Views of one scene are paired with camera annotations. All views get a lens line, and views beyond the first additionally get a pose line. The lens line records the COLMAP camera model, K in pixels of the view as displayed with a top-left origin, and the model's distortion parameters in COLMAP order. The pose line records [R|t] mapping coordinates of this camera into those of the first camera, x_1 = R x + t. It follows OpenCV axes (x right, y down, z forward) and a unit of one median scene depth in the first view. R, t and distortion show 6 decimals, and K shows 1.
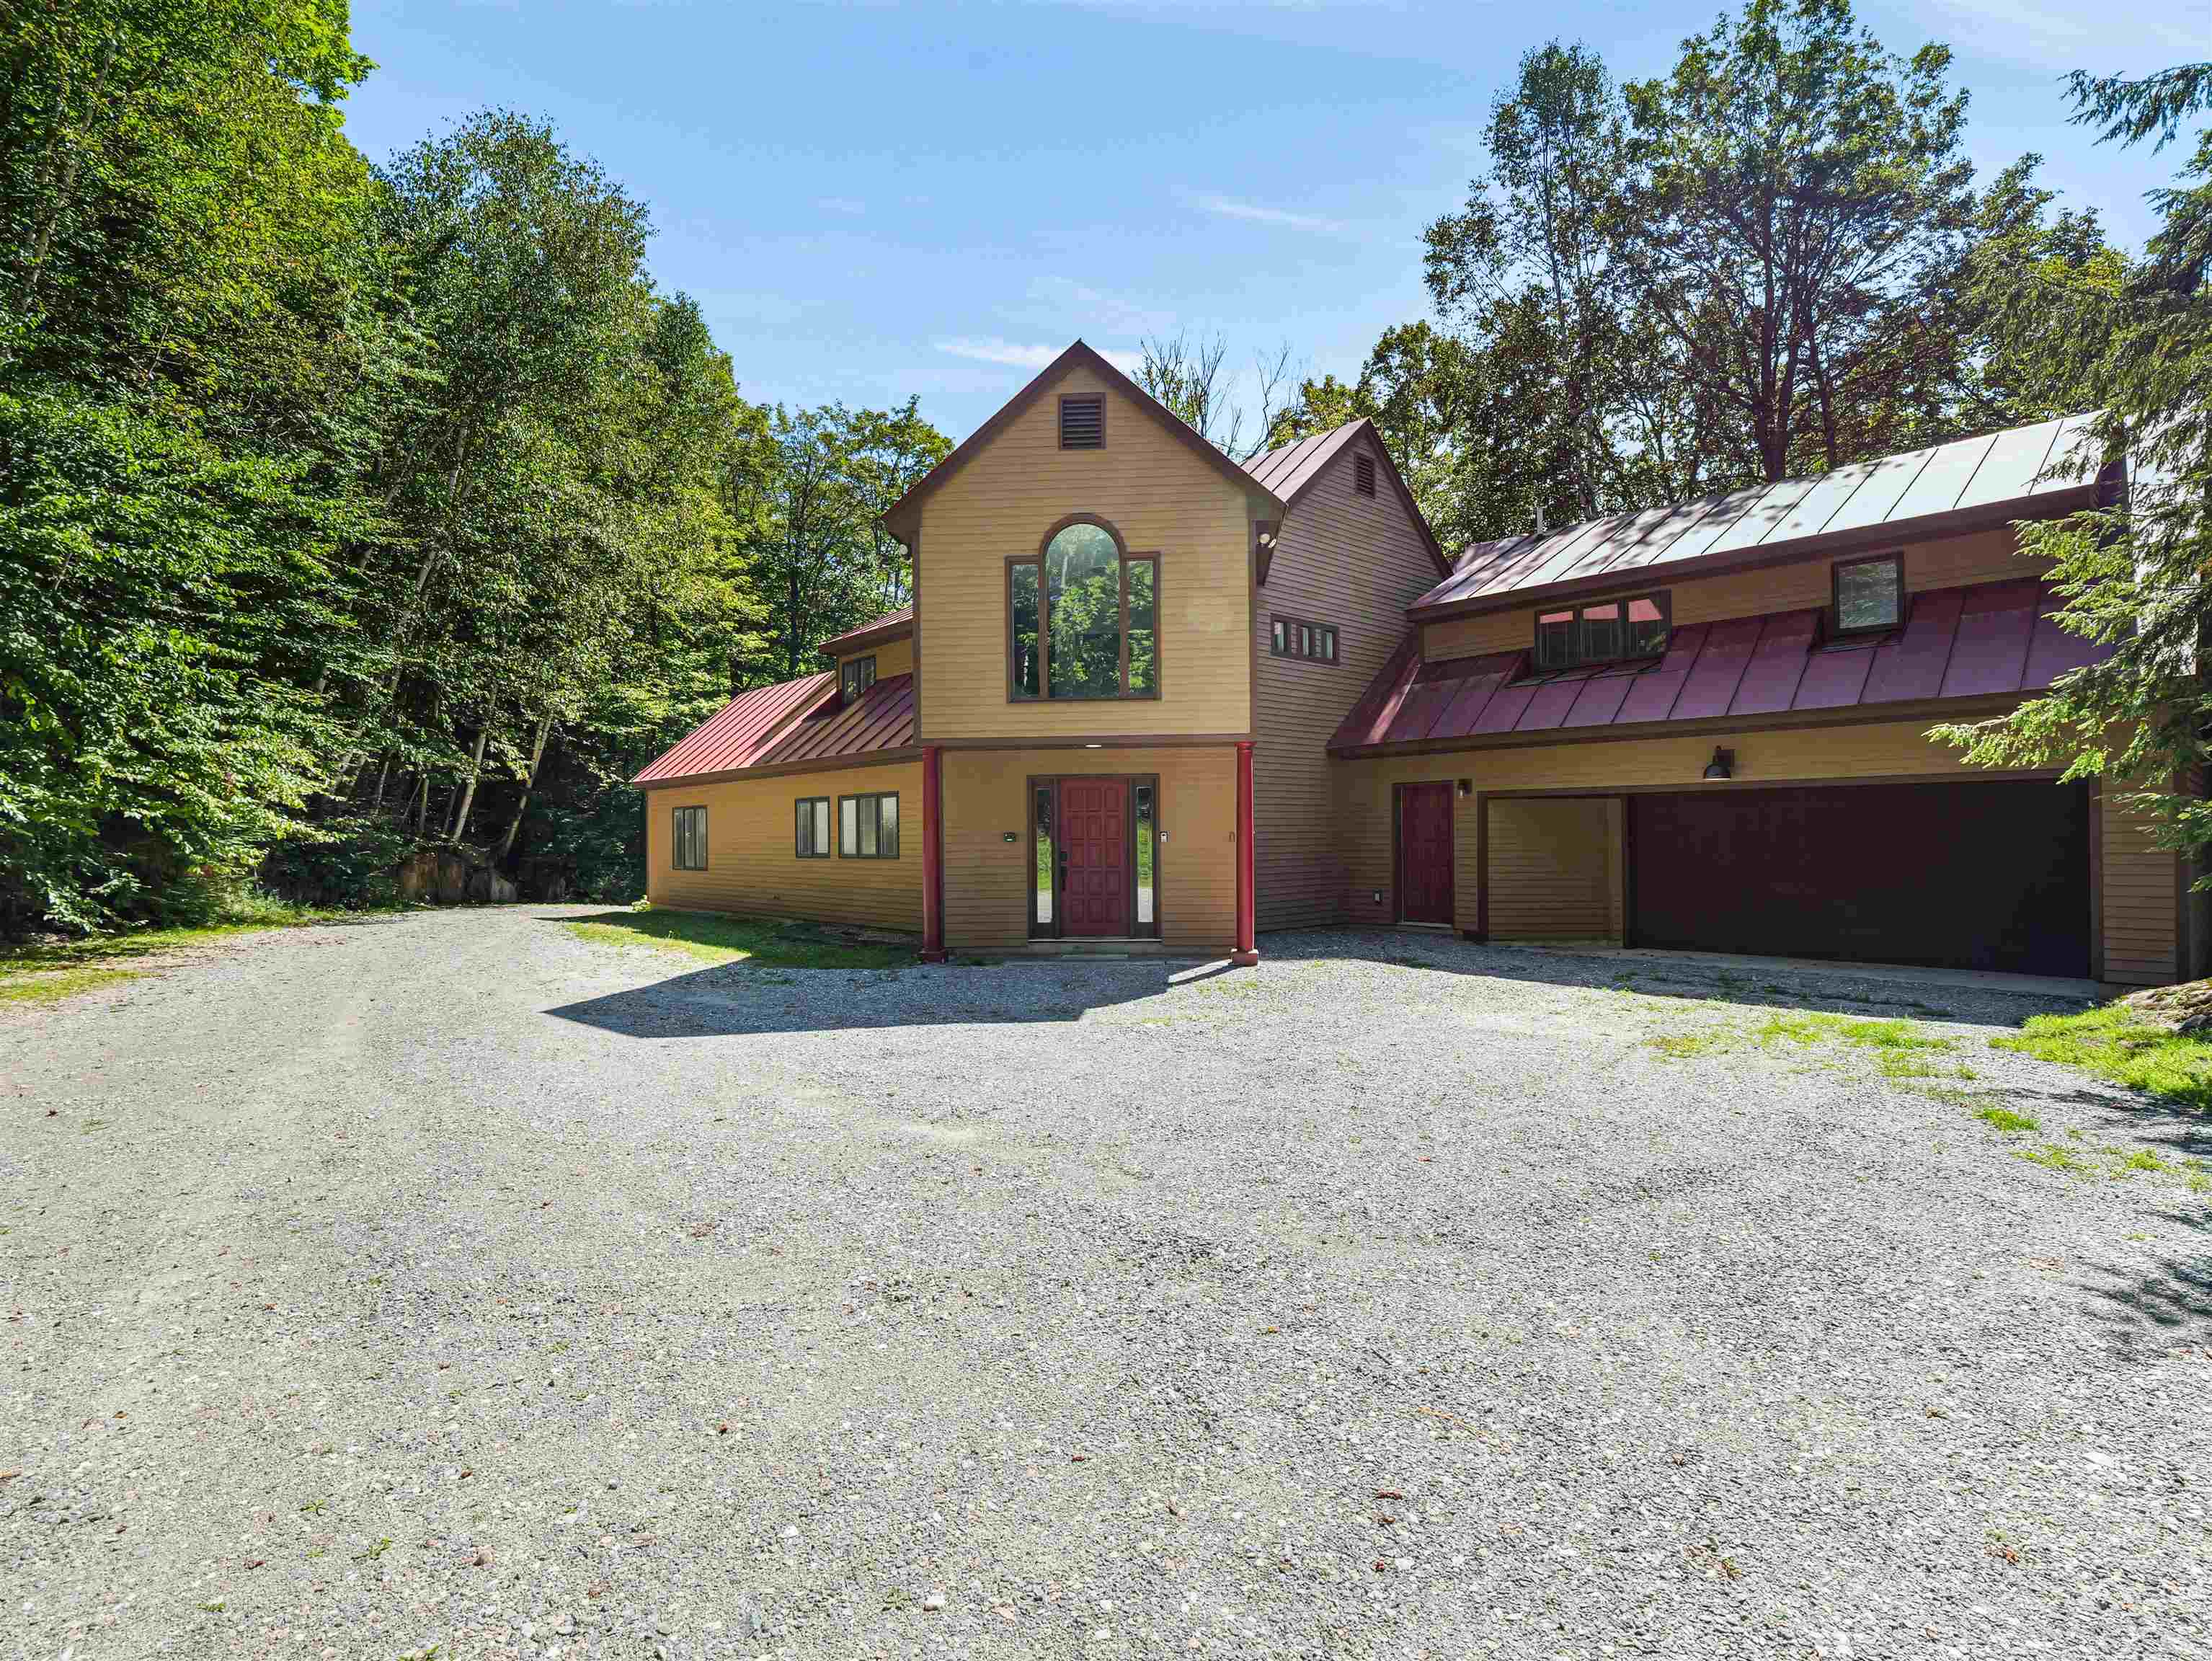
lens RADIAL K [[1070.1, 0, 1106.0], [0, 1070.1, 830.5], [0, 0, 1]] dist [-0.001363, -0.013242]
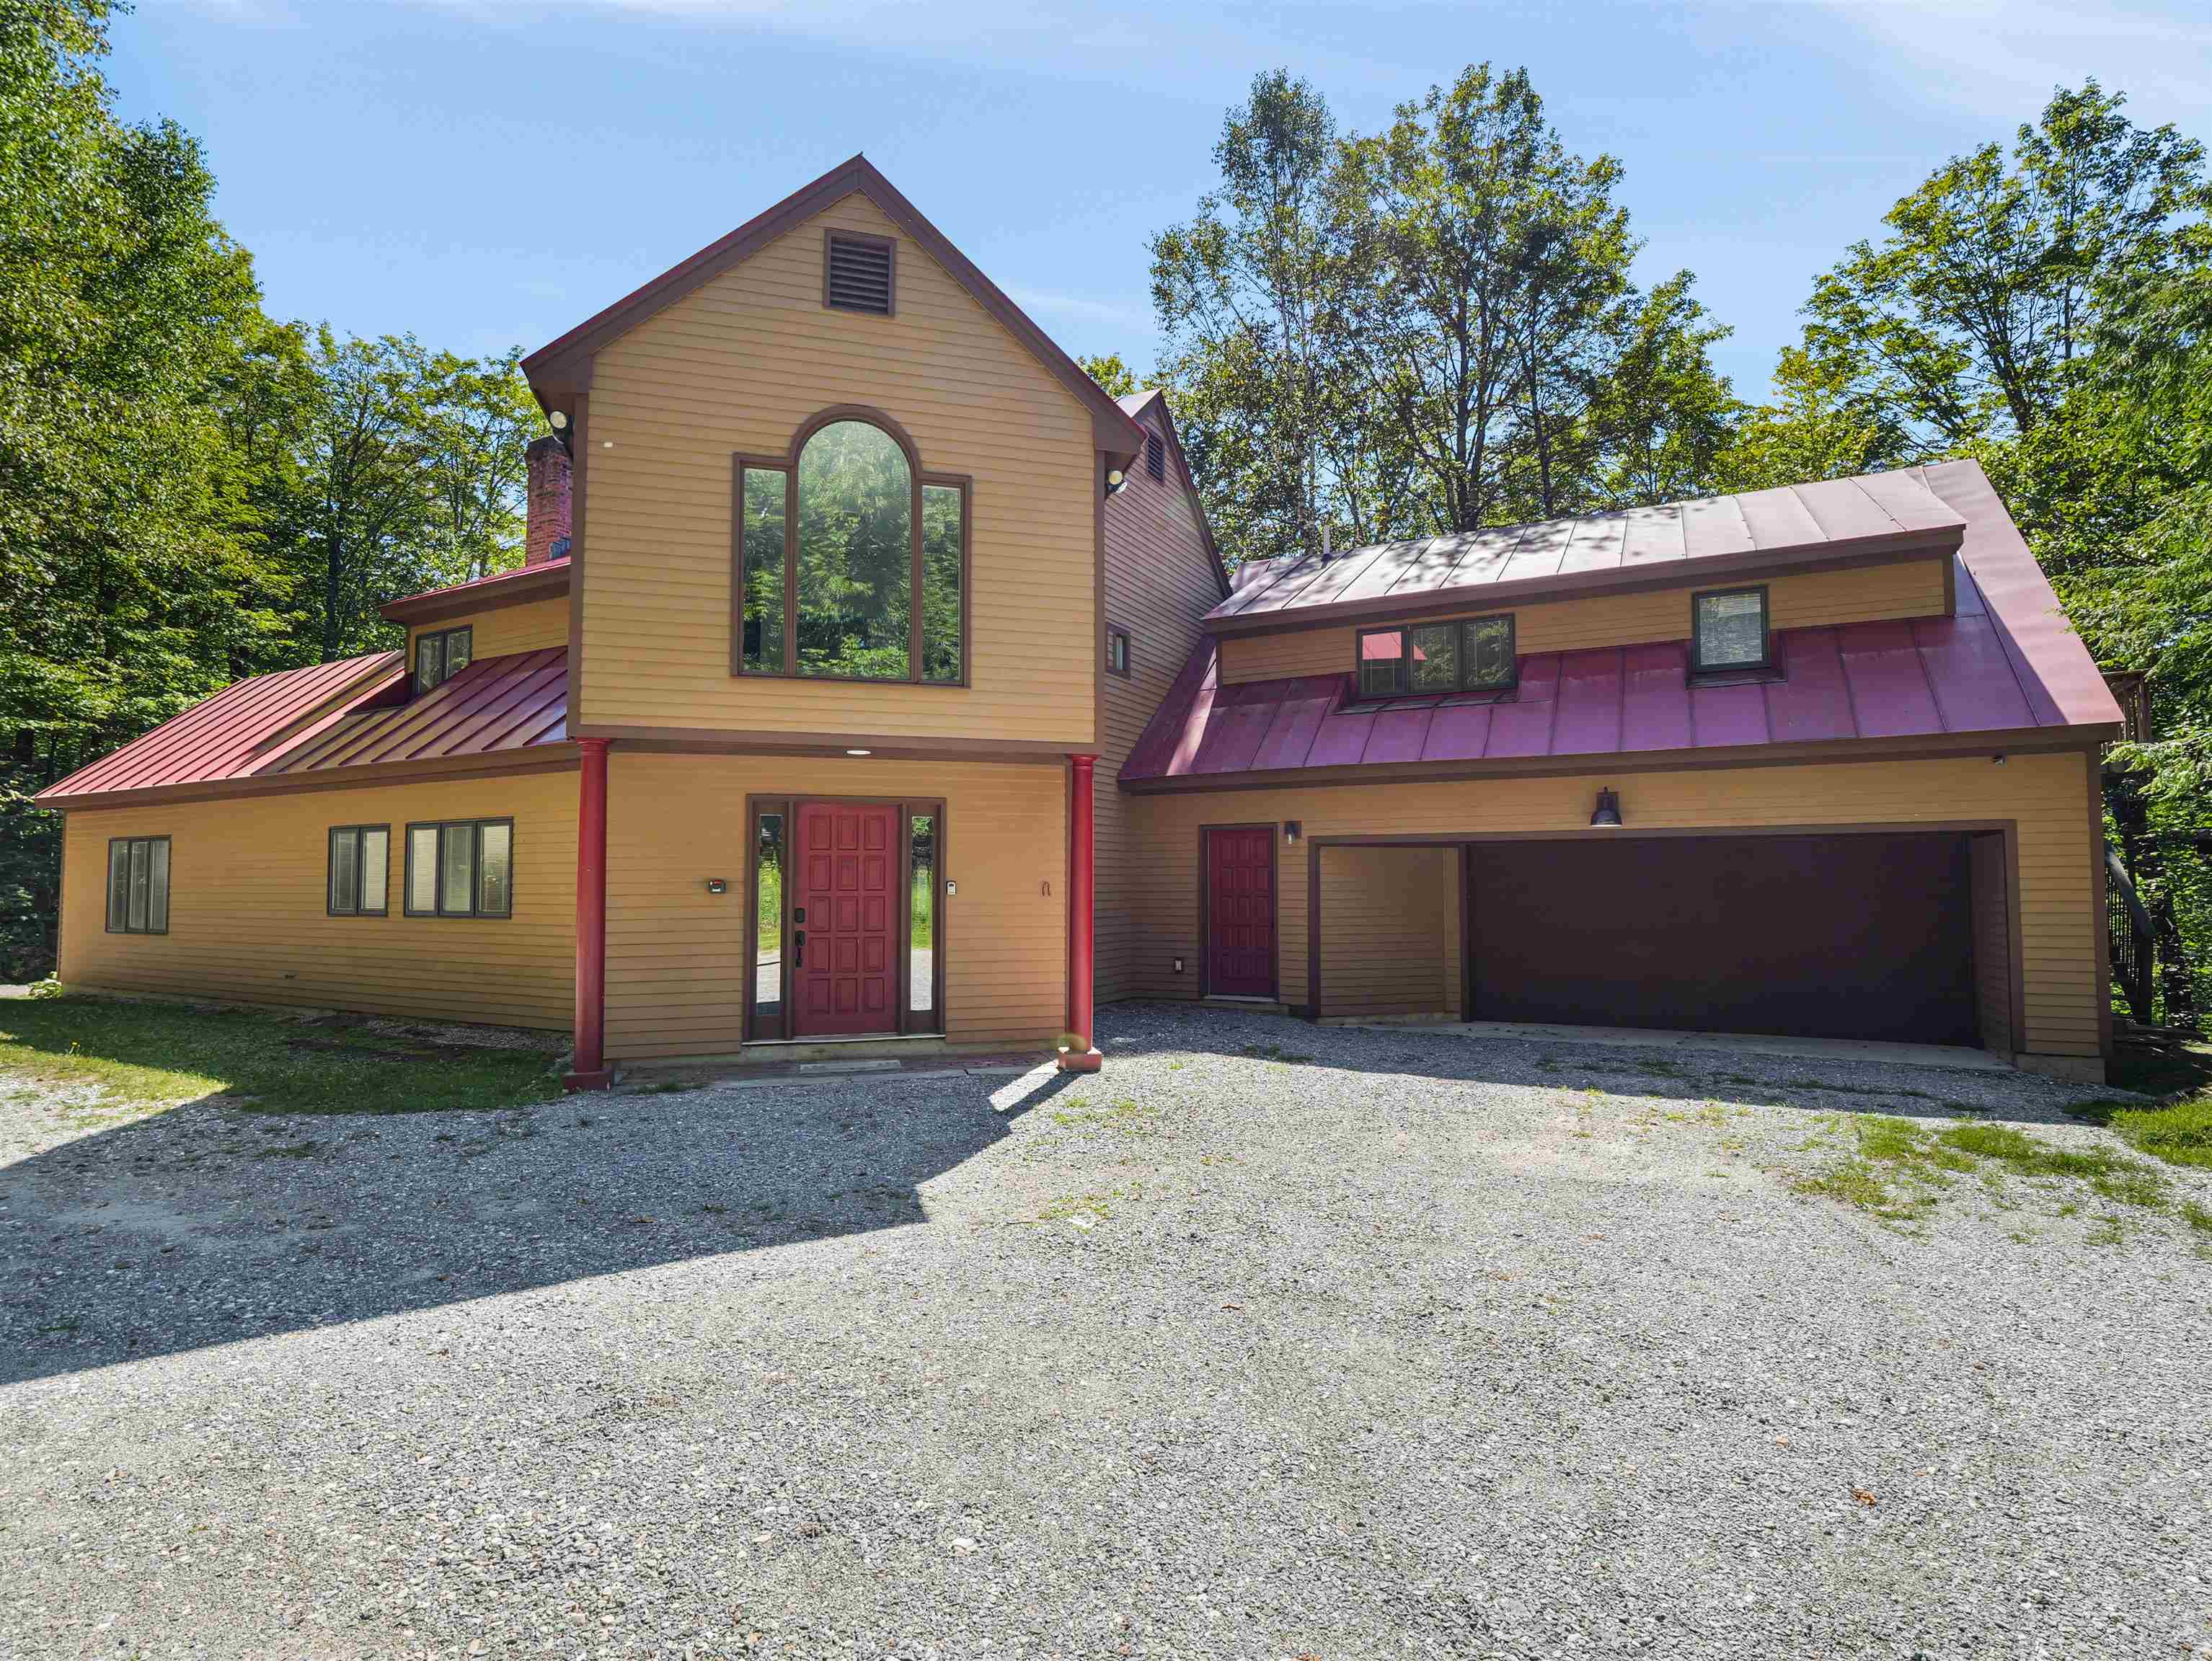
lens RADIAL K [[1078.3, 0, 1106.4], [0, 1078.3, 837.6], [0, 0, 1]] dist [-0.014258, -0.000254]
pose [[0.938716, 0.023884, 0.343863, -0.076101], [-0.008850, 0.998938, -0.045226, 0.003251], [-0.344578, 0.039412, 0.937930, 0.242838]]
